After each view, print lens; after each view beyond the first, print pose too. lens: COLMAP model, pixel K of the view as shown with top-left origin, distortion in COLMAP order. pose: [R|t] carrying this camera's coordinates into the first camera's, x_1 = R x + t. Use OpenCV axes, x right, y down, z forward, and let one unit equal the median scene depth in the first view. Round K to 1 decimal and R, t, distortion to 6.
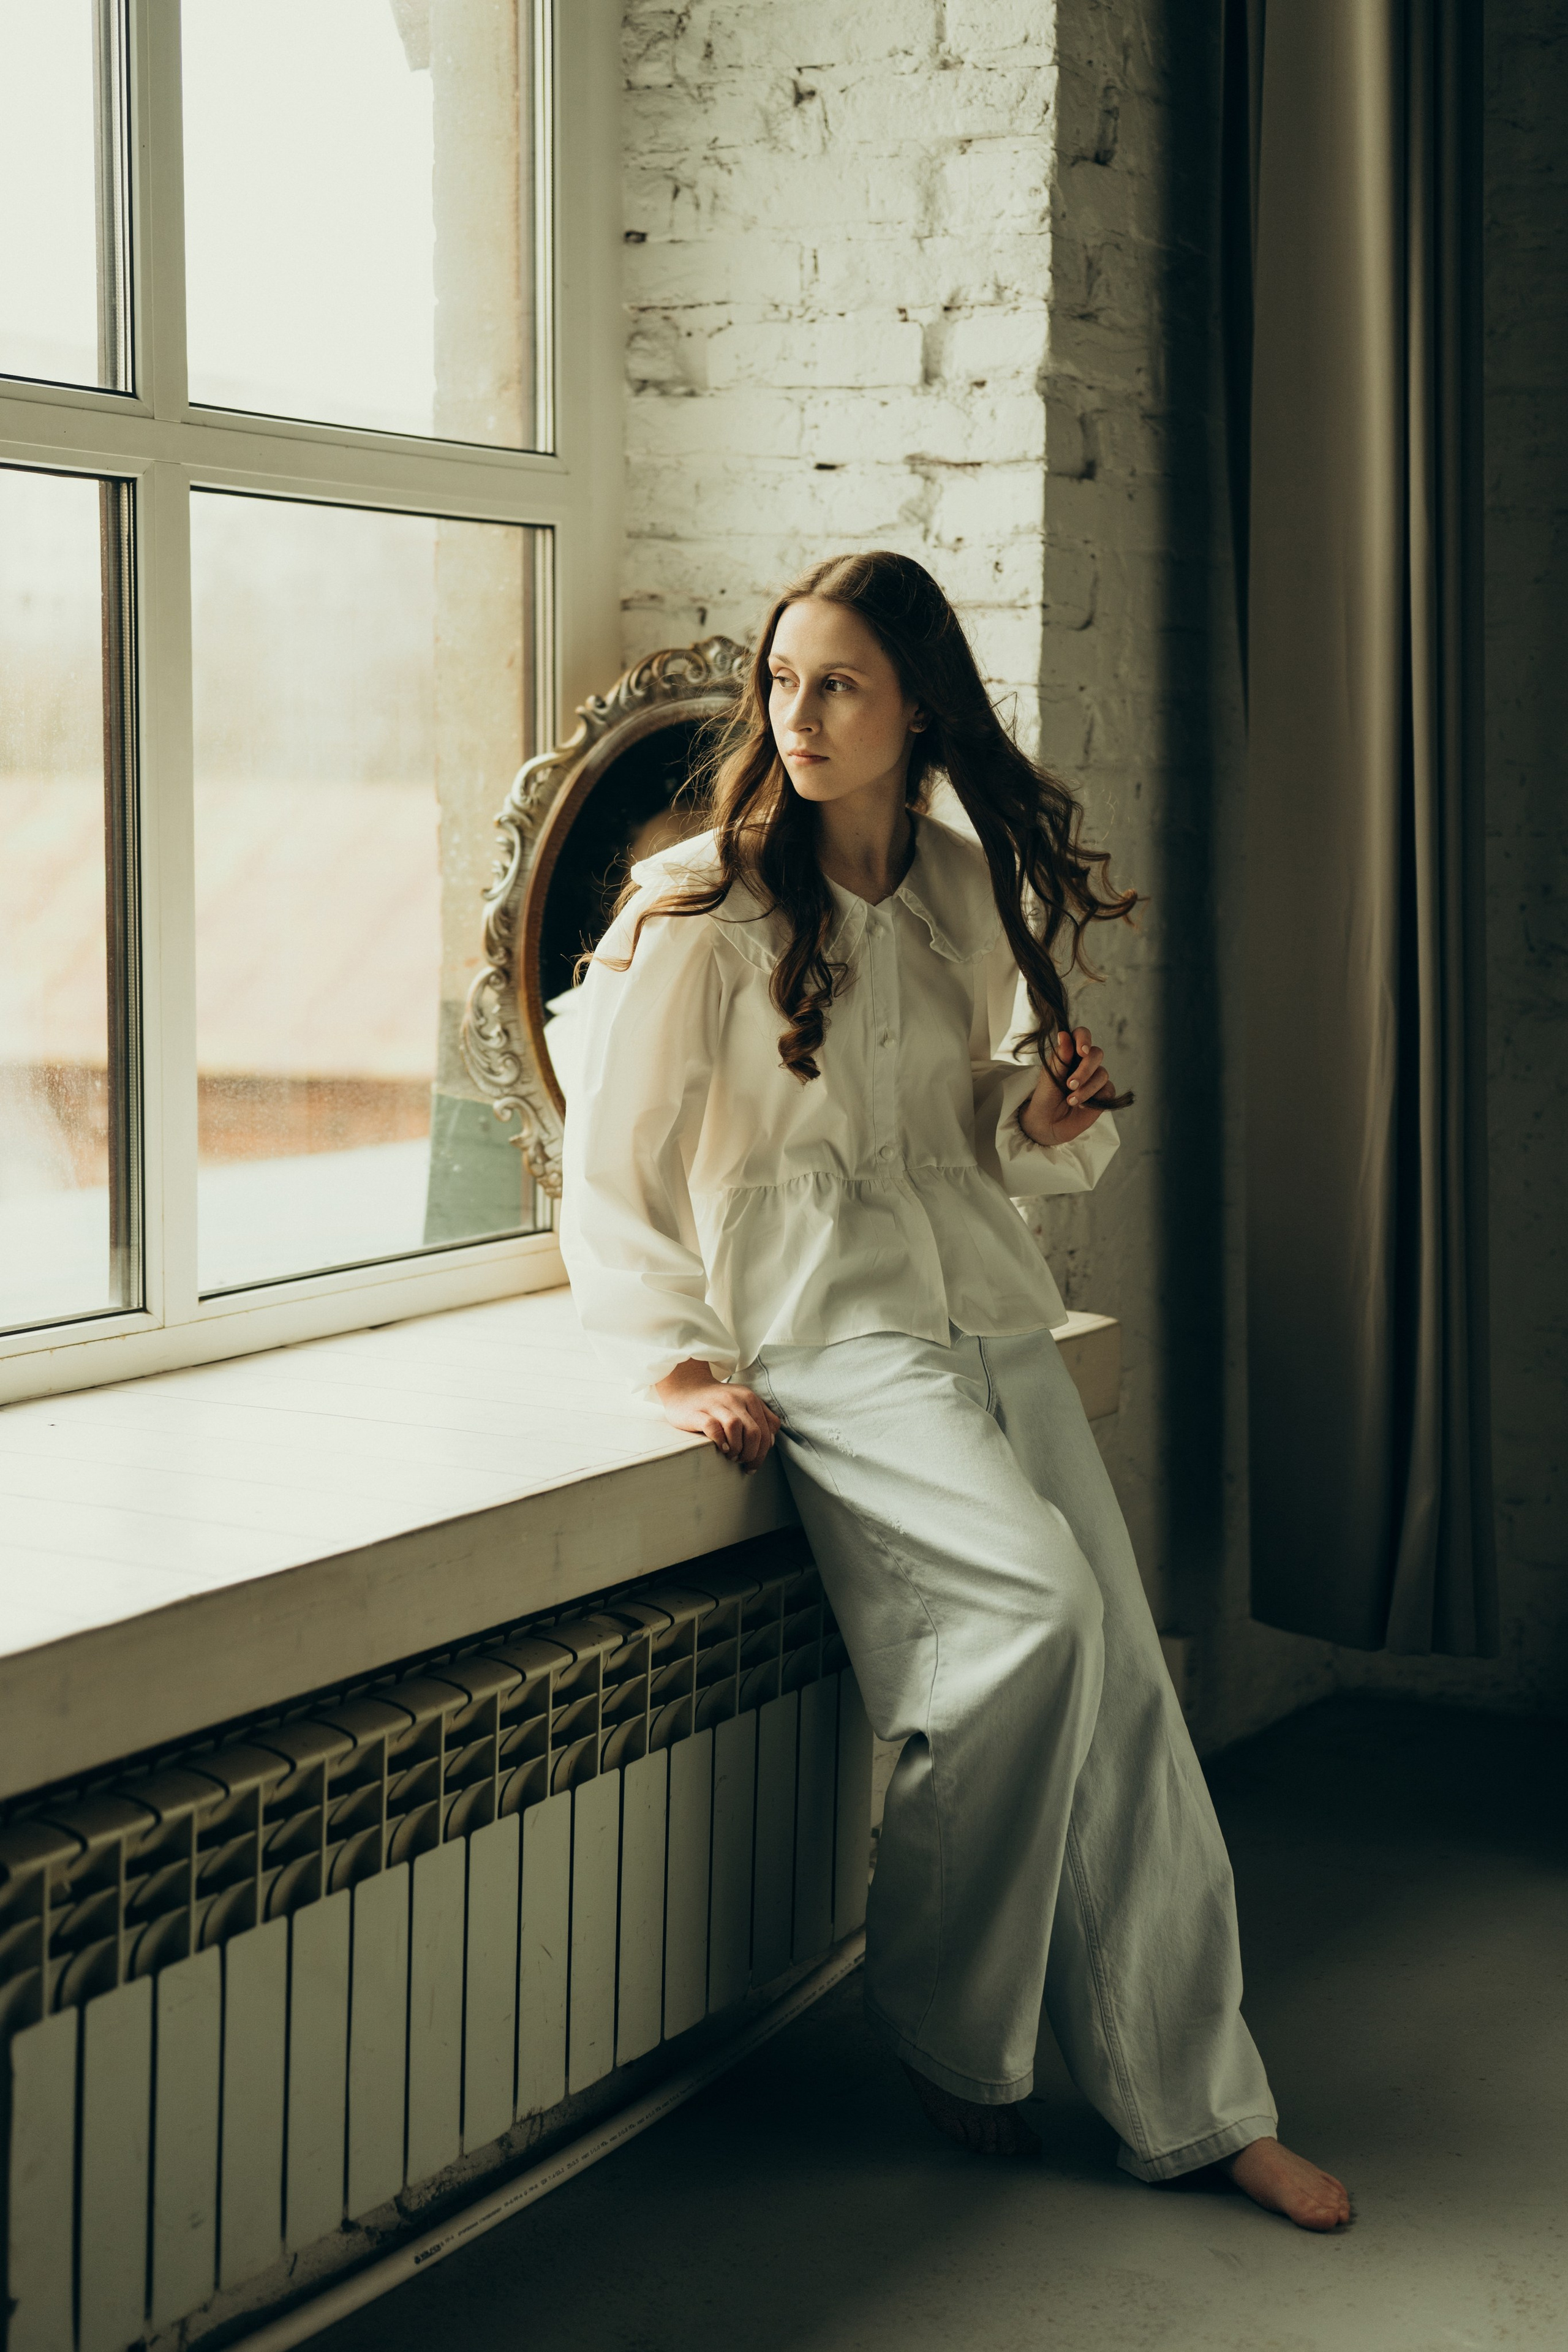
lens RADIAL K [[3557.5, 0, 784.0], [0, 3557.5, 1176.0], [0, 0, 1]] dist [0.209192, -0.586036]
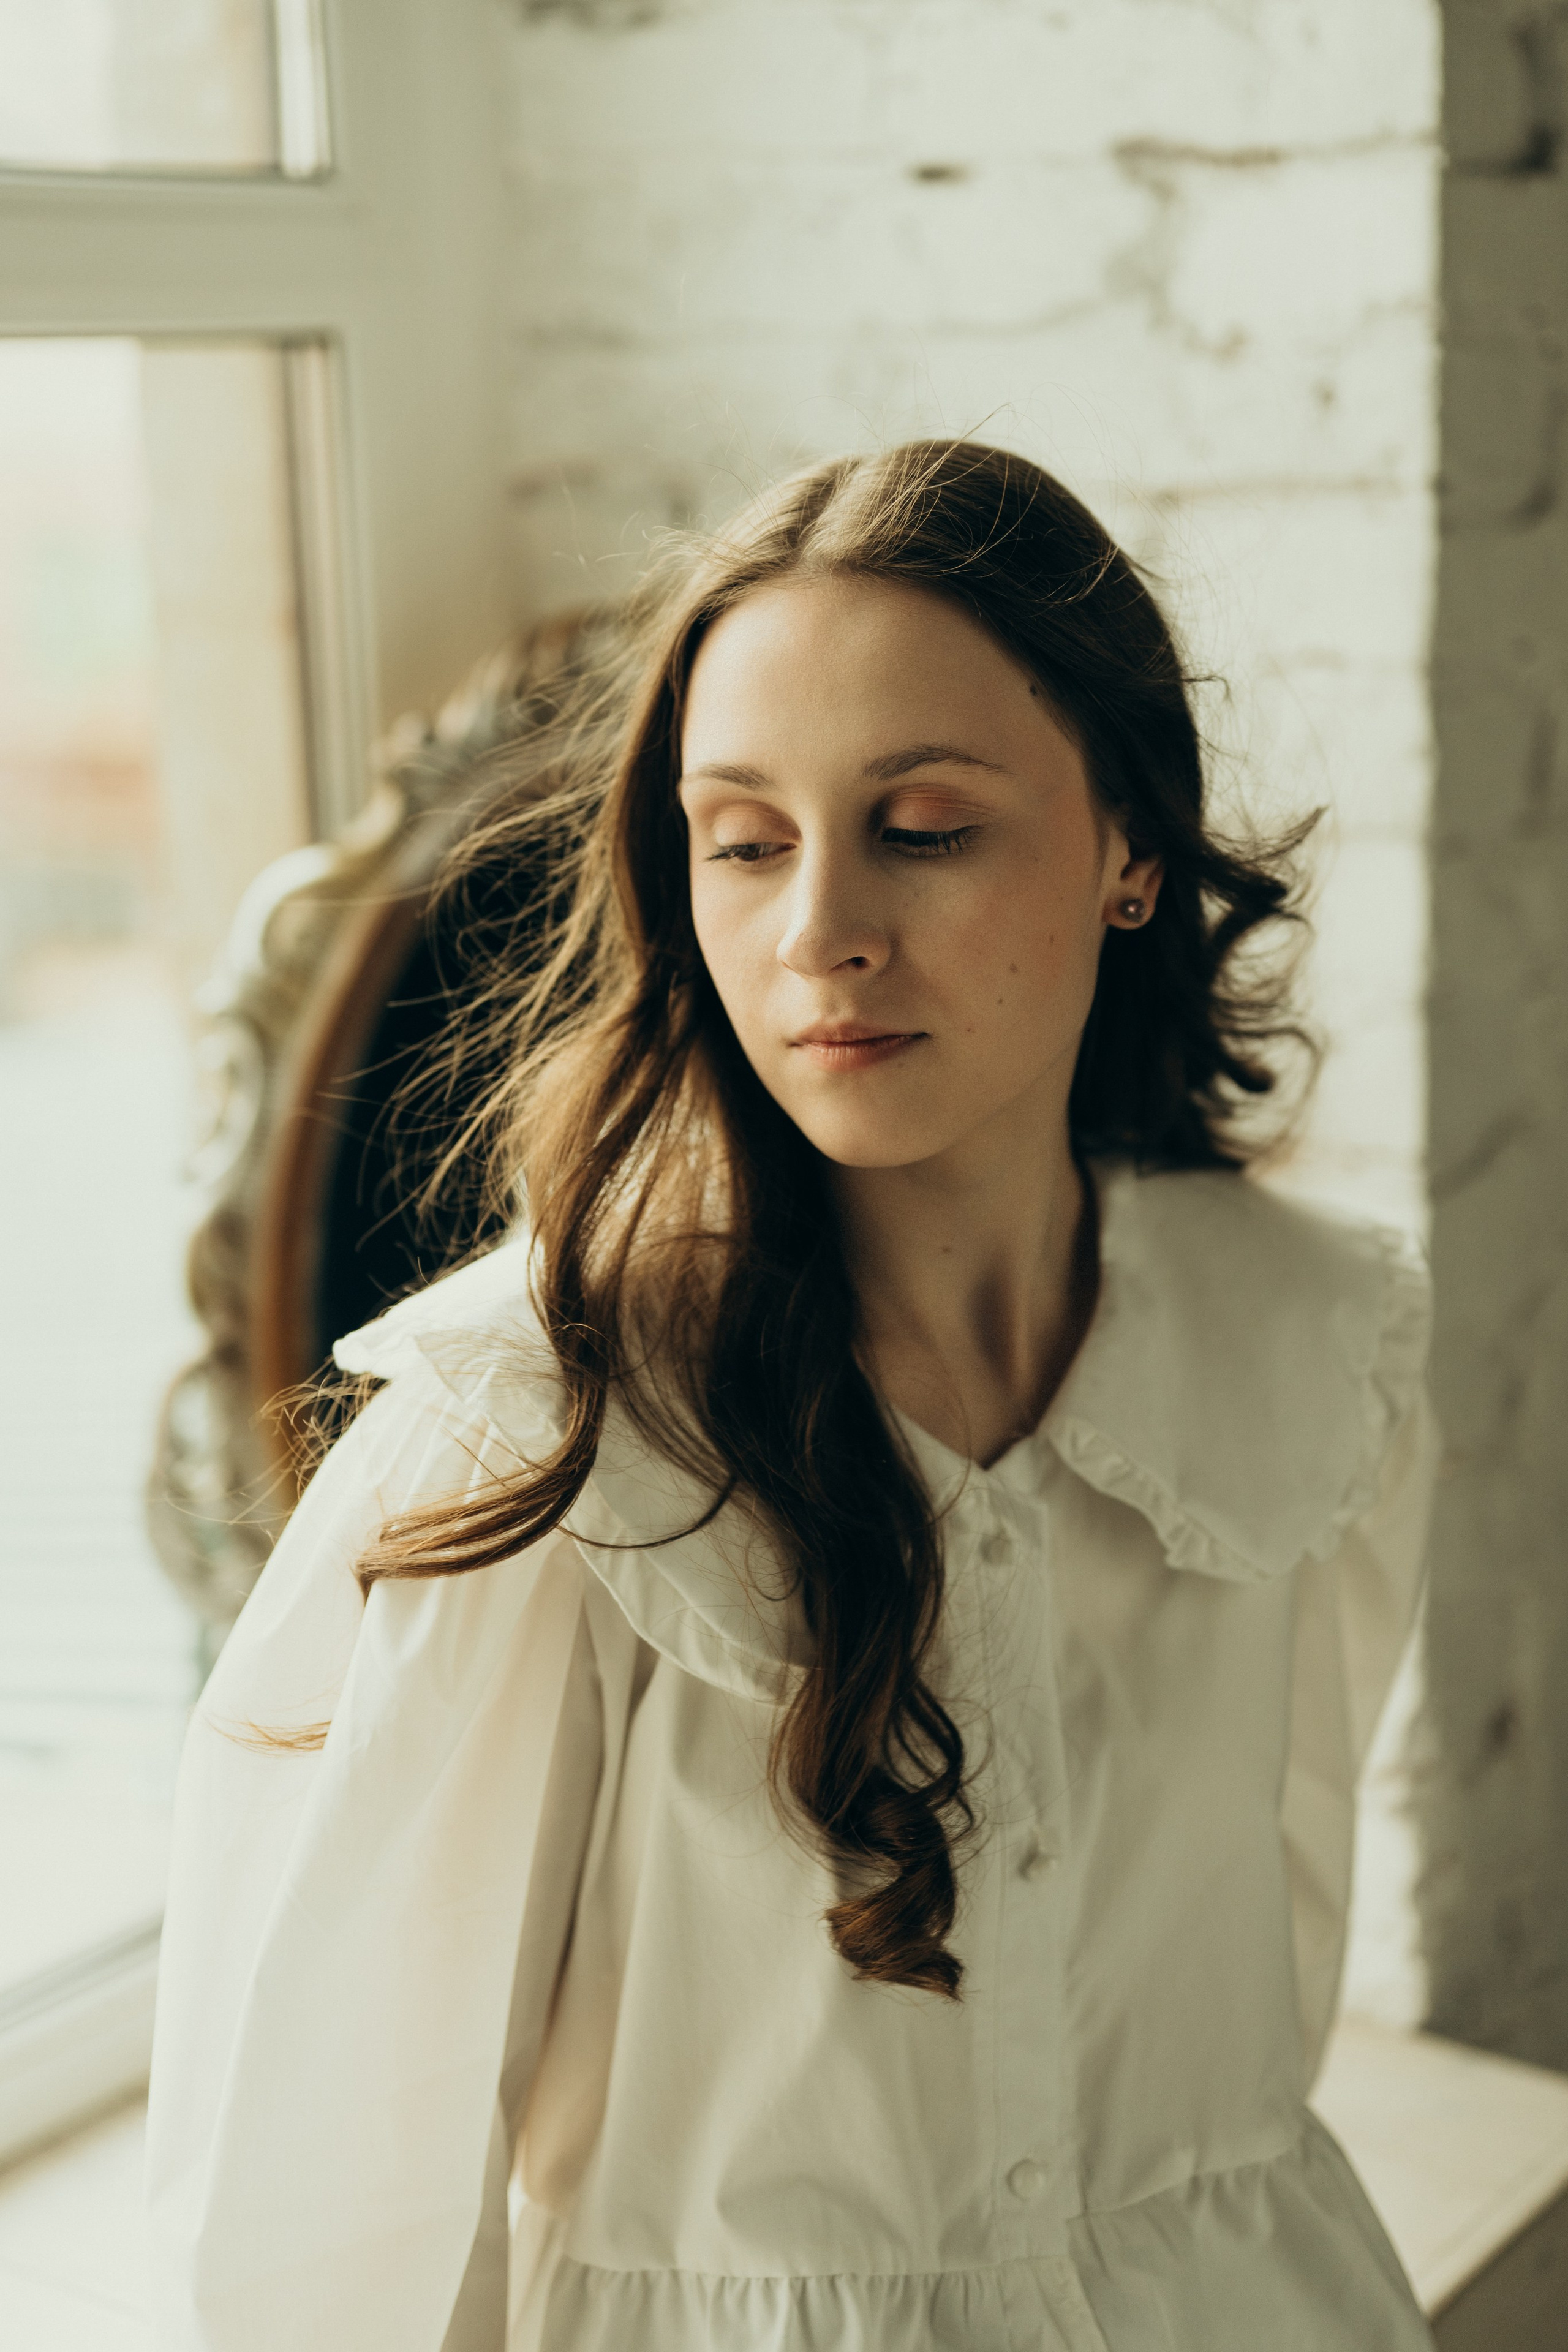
lens RADIAL K [[3789.9, 0, 772.0], [0, 3789.9, 1225.8], [0, 0, 1]] dist [0.123860, 0.036422]
pose [[0.994449, -0.013110, -0.104400, 0.040291], [0.023115, 0.995189, 0.095205, -0.116554], [0.102649, -0.097089, 0.989968, 0.528812]]
